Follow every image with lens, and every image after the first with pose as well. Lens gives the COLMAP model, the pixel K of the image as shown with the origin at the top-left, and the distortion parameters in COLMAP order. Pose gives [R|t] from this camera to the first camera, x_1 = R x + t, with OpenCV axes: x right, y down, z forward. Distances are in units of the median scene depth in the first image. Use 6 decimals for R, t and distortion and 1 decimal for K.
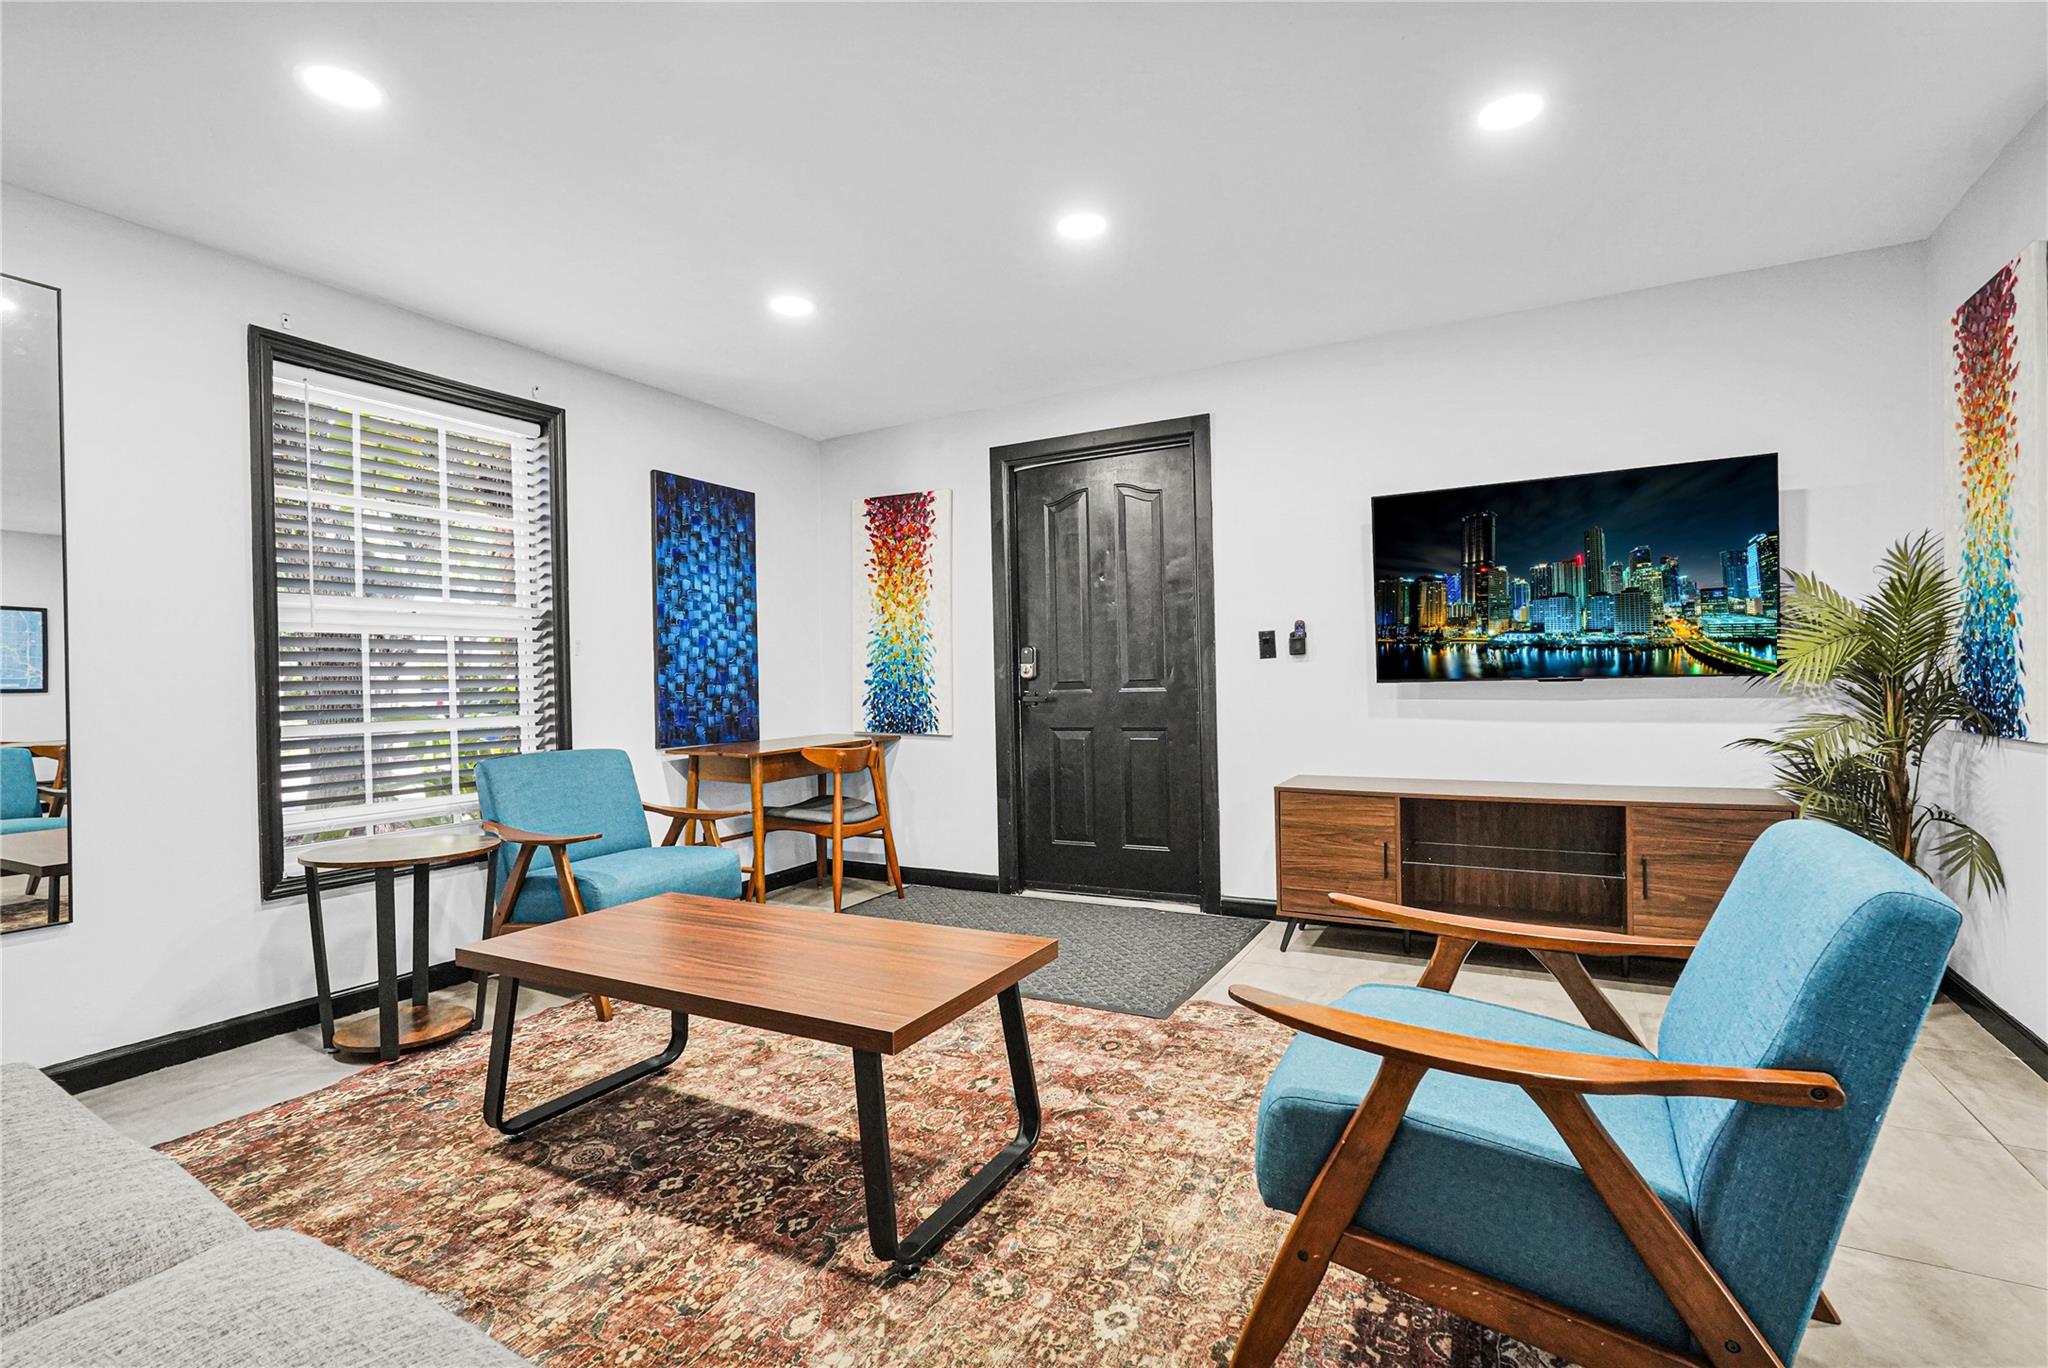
lens RADIAL K [[945.4, 0, 1027.5], [0, 945.4, 683.6], [0, 0, 1]] dist [-0.020605, 0.011333]
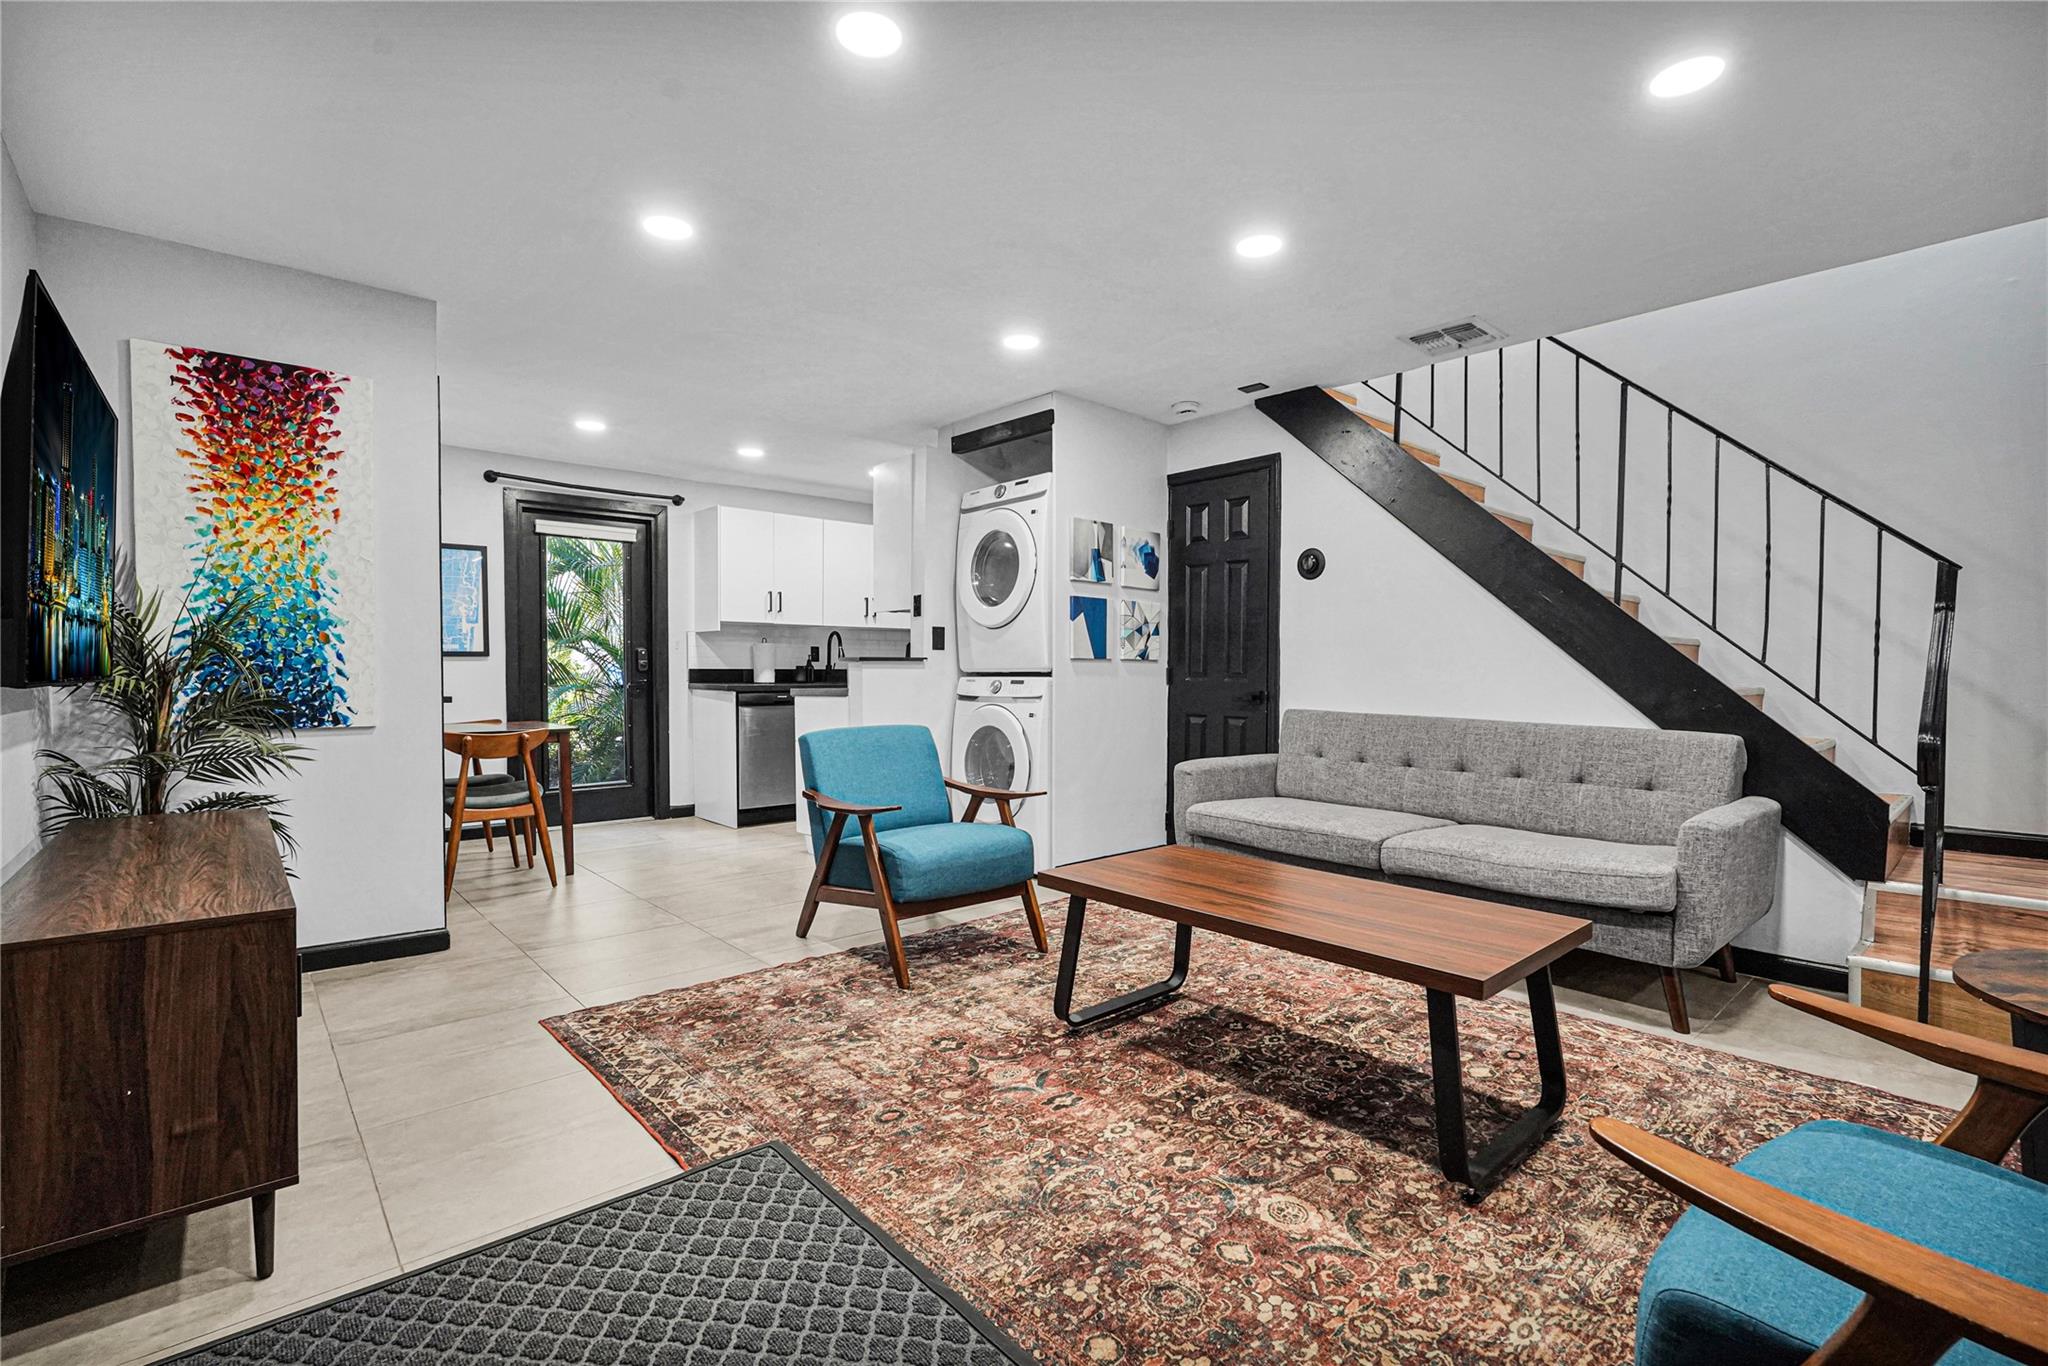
lens RADIAL K [[922.7, 0, 1023.6], [0, 922.7, 692.2], [0, 0, 1]] dist [-0.020769, 0.011028]
pose [[-0.938822, 0.011923, 0.344198, -0.209737], [0.019700, 0.999623, 0.019106, 0.001773], [-0.343840, 0.024718, -0.938703, 1.190238]]
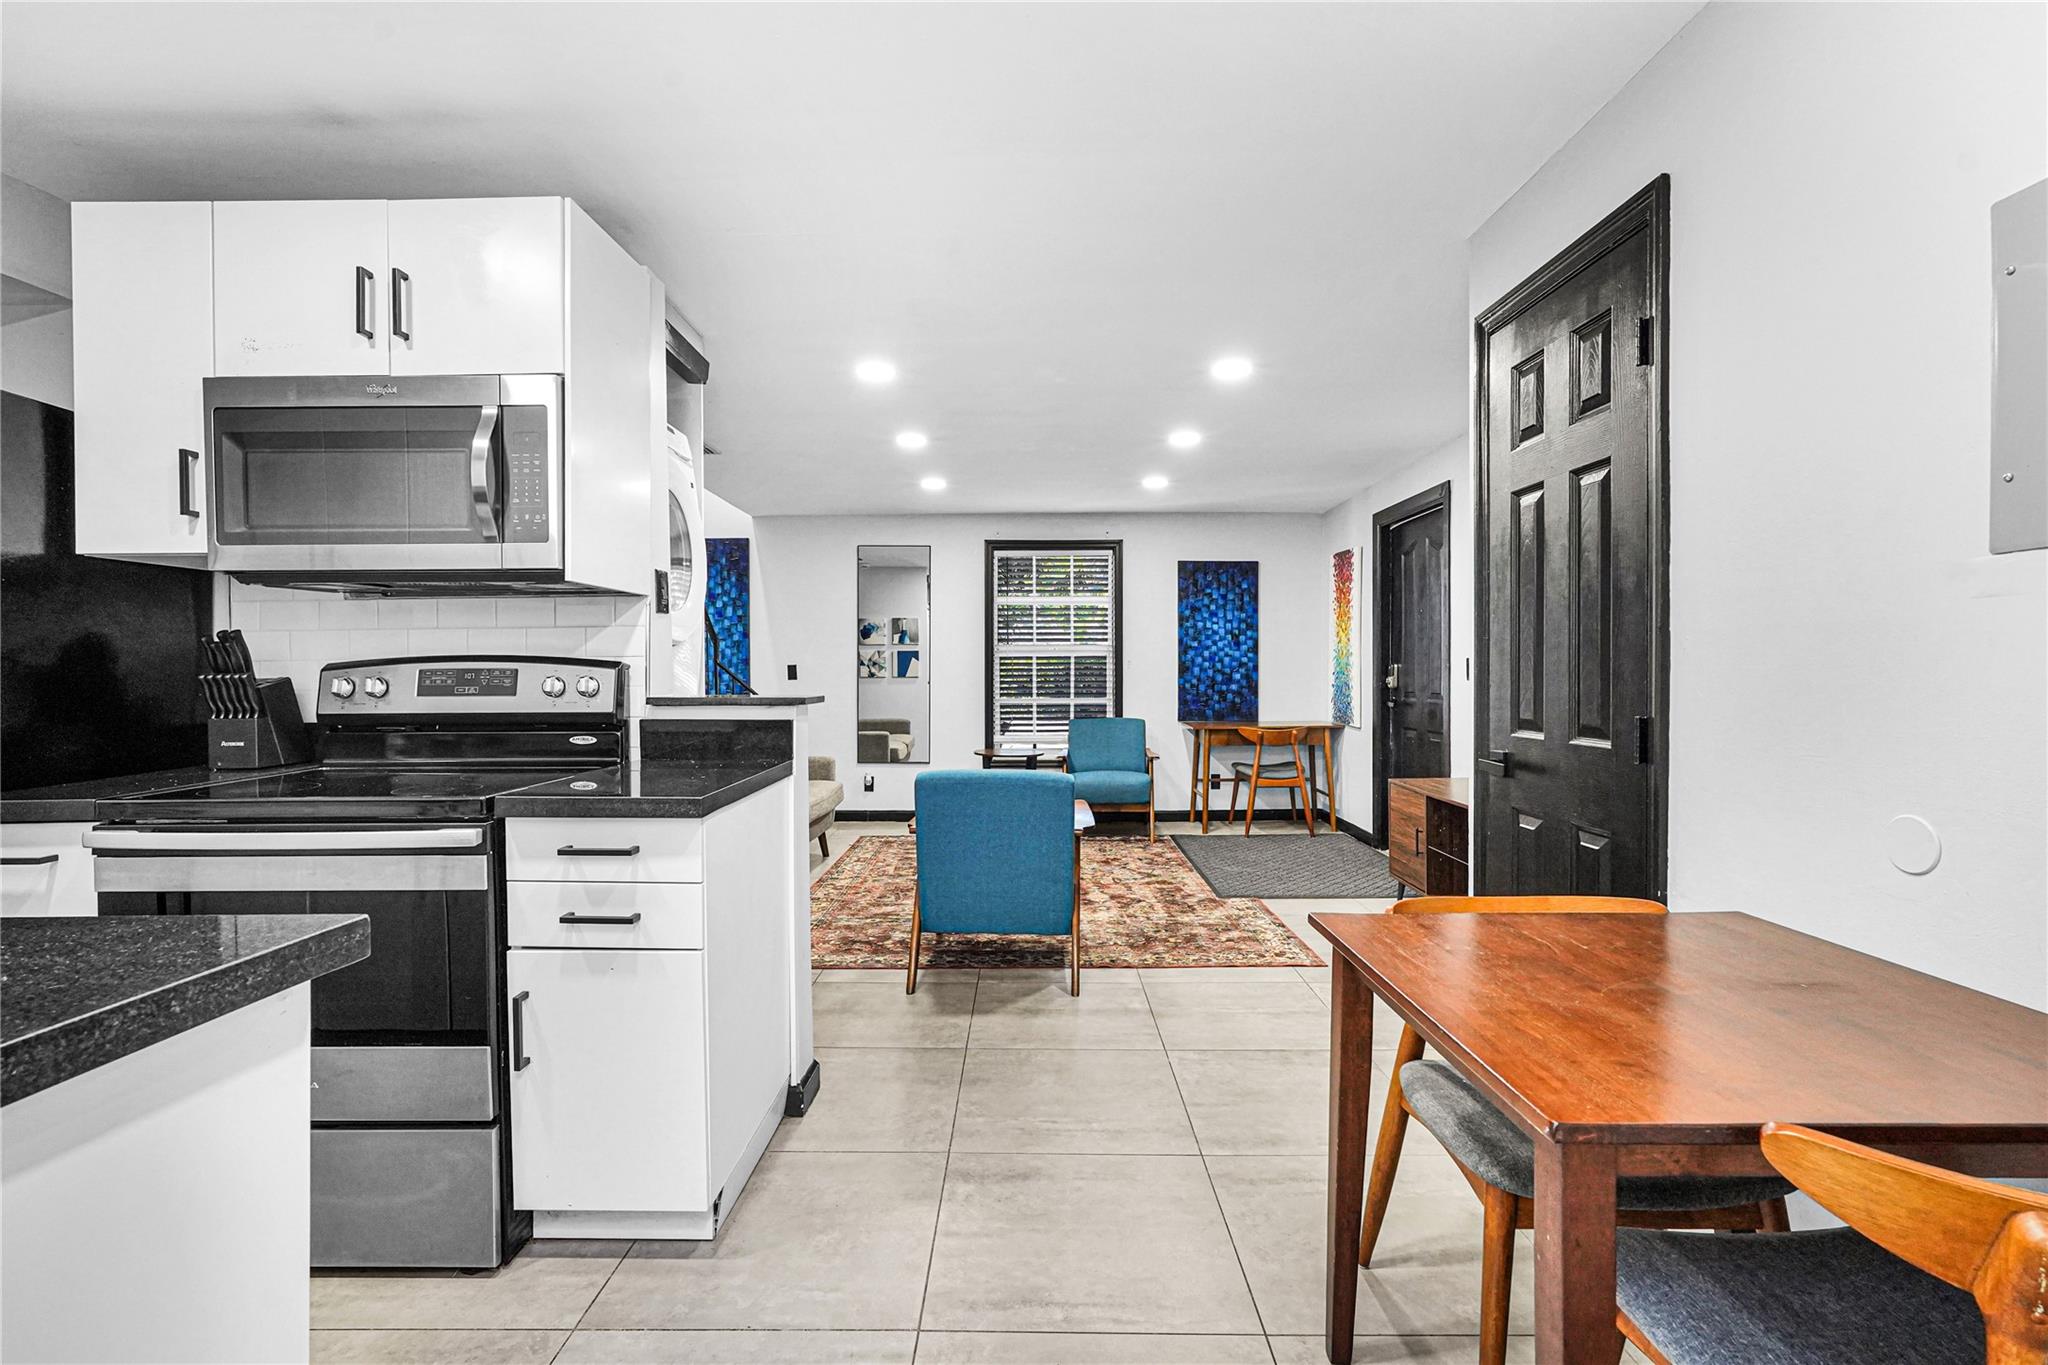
lens RADIAL K [[928.9, 0, 1024.0], [0, 928.9, 682.5], [0, 0, 1]] dist [-0.024897, 0.011846]
pose [[0.468927, 0.033224, -0.882612, 1.073911], [-0.010607, 0.999432, 0.031986, -0.058783], [0.883173, -0.005637, 0.469013, -0.062448]]
